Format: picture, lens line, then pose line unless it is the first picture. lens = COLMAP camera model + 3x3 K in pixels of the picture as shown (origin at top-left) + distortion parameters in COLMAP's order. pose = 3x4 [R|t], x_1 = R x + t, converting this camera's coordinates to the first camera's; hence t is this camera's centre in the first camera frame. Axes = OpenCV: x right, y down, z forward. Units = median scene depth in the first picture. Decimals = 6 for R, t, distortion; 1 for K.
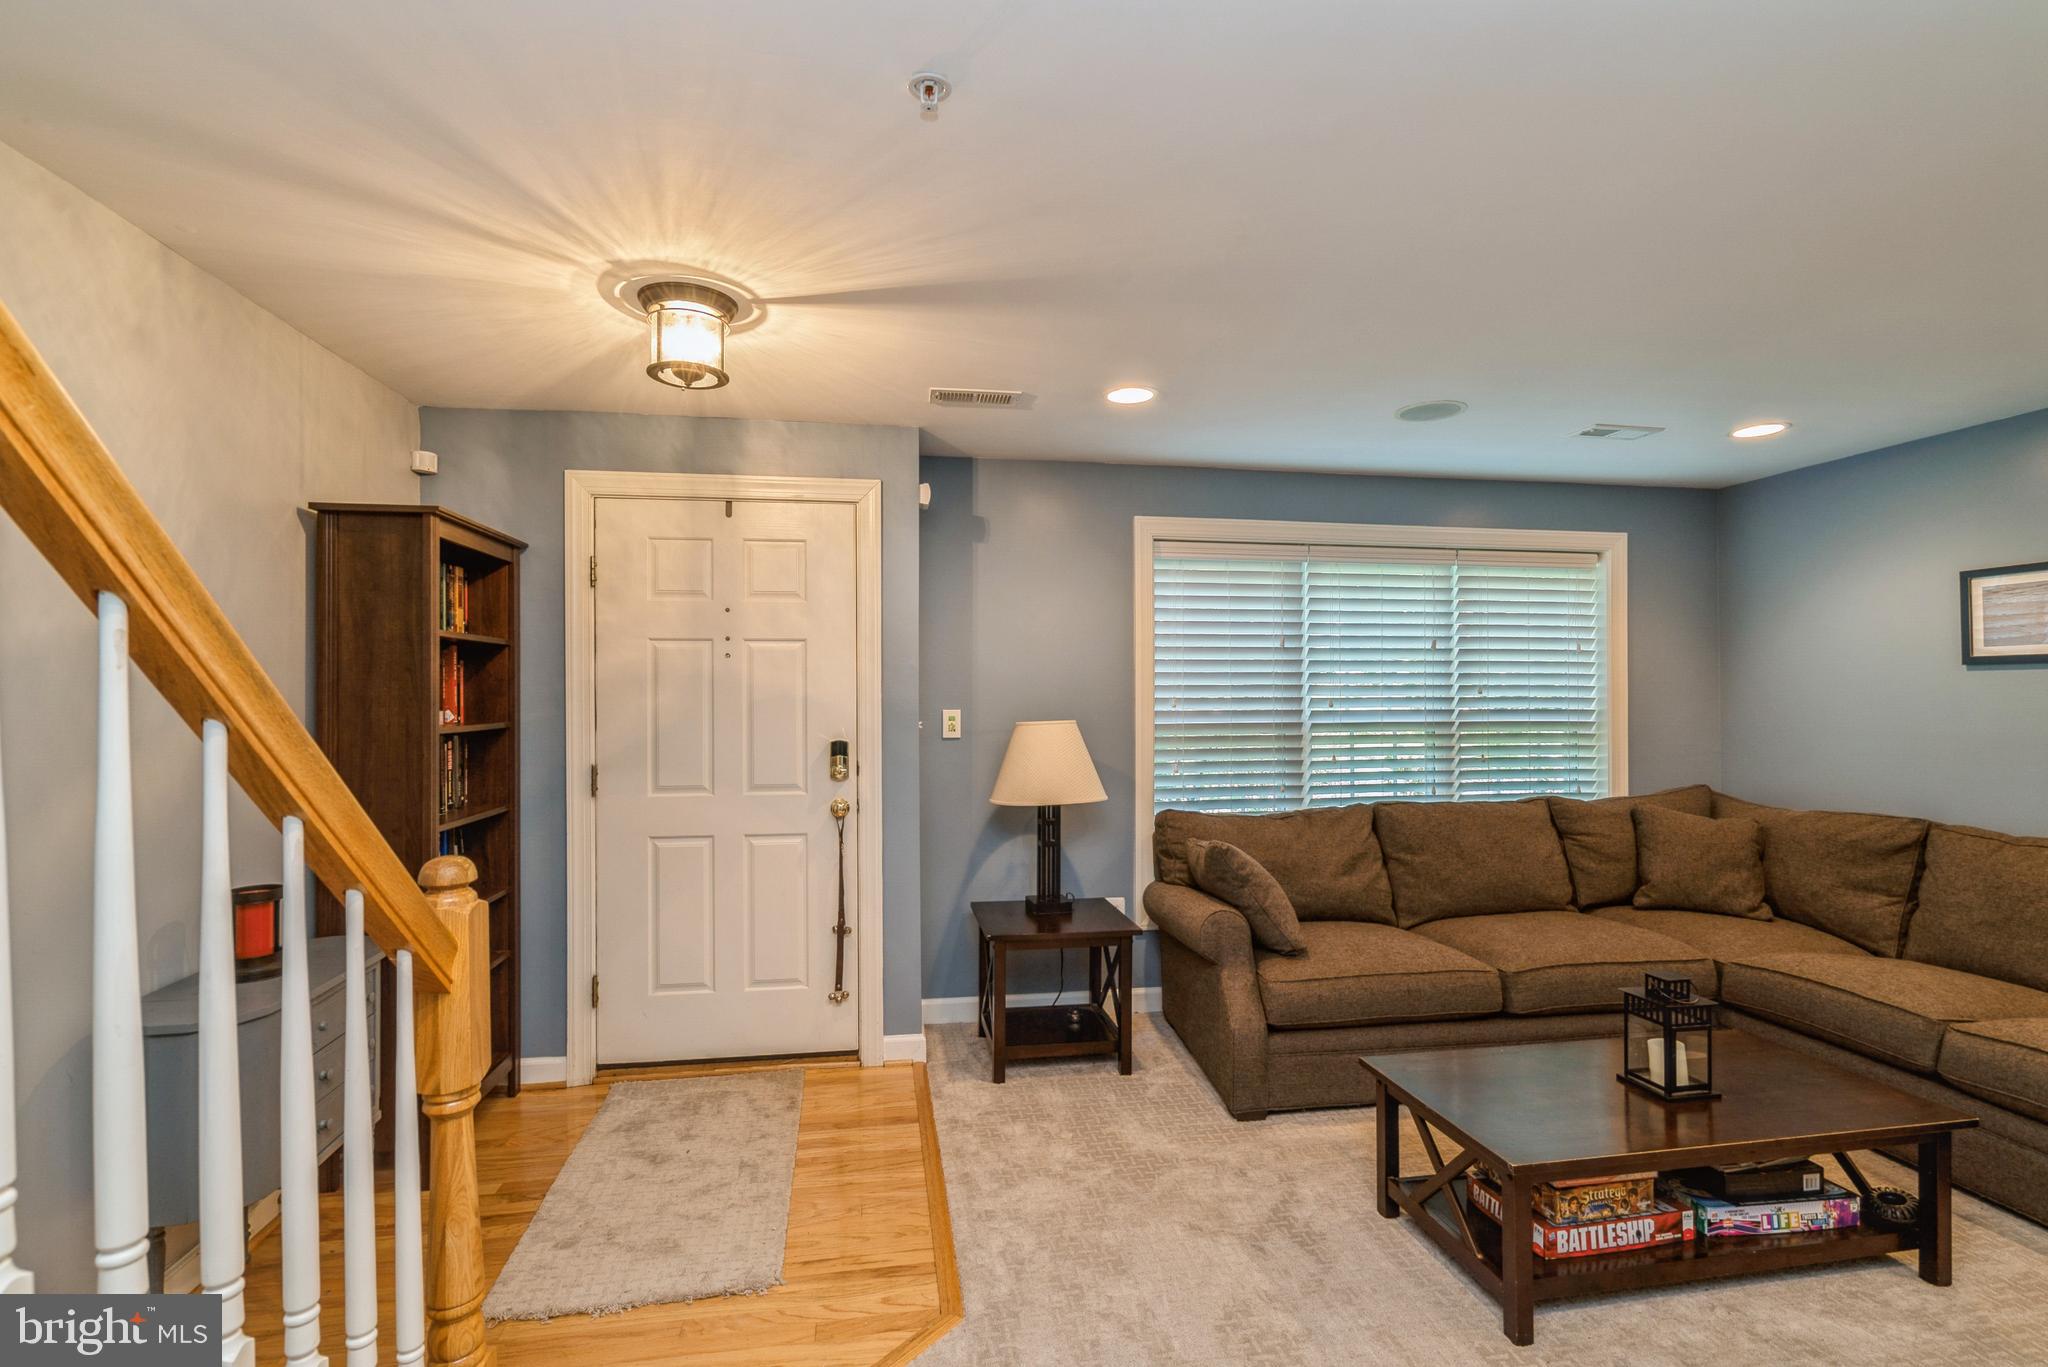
lens RADIAL K [[940.5, 0, 1023.8], [0, 940.5, 688.7], [0, 0, 1]] dist [-0.000093, -0.000030]
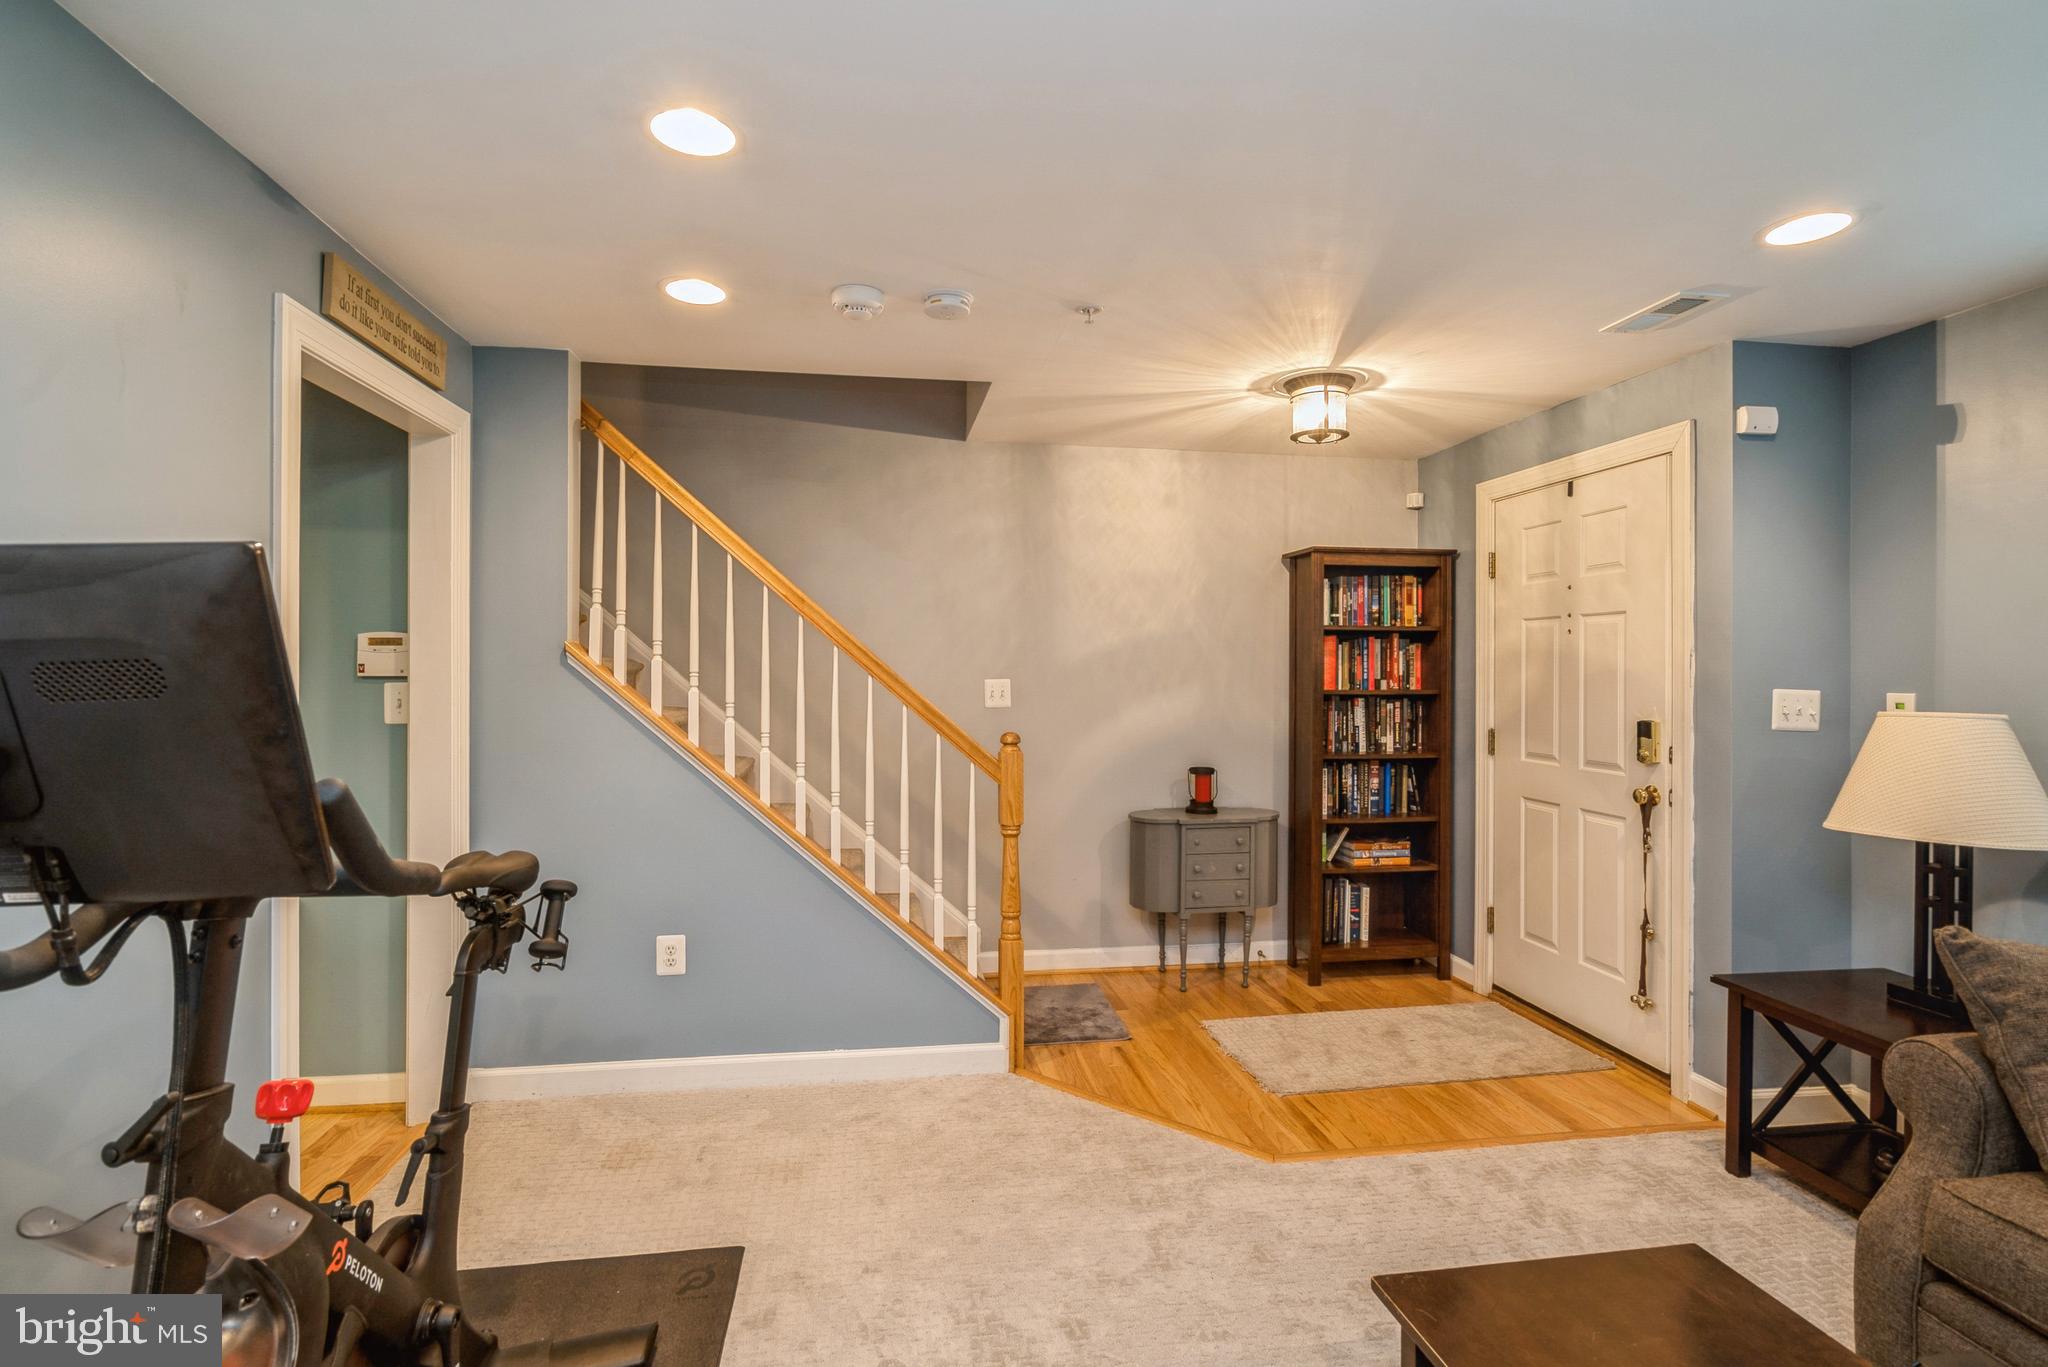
lens RADIAL K [[983.3, 0, 1020.8], [0, 983.3, 656.1], [0, 0, 1]] dist [-0.000637, -0.000729]
pose [[-0.013852, -0.010068, -0.999853, 0.792452], [-0.000434, 0.999949, -0.010063, 0.002727], [0.999904, 0.000294, -0.013855, 0.426835]]
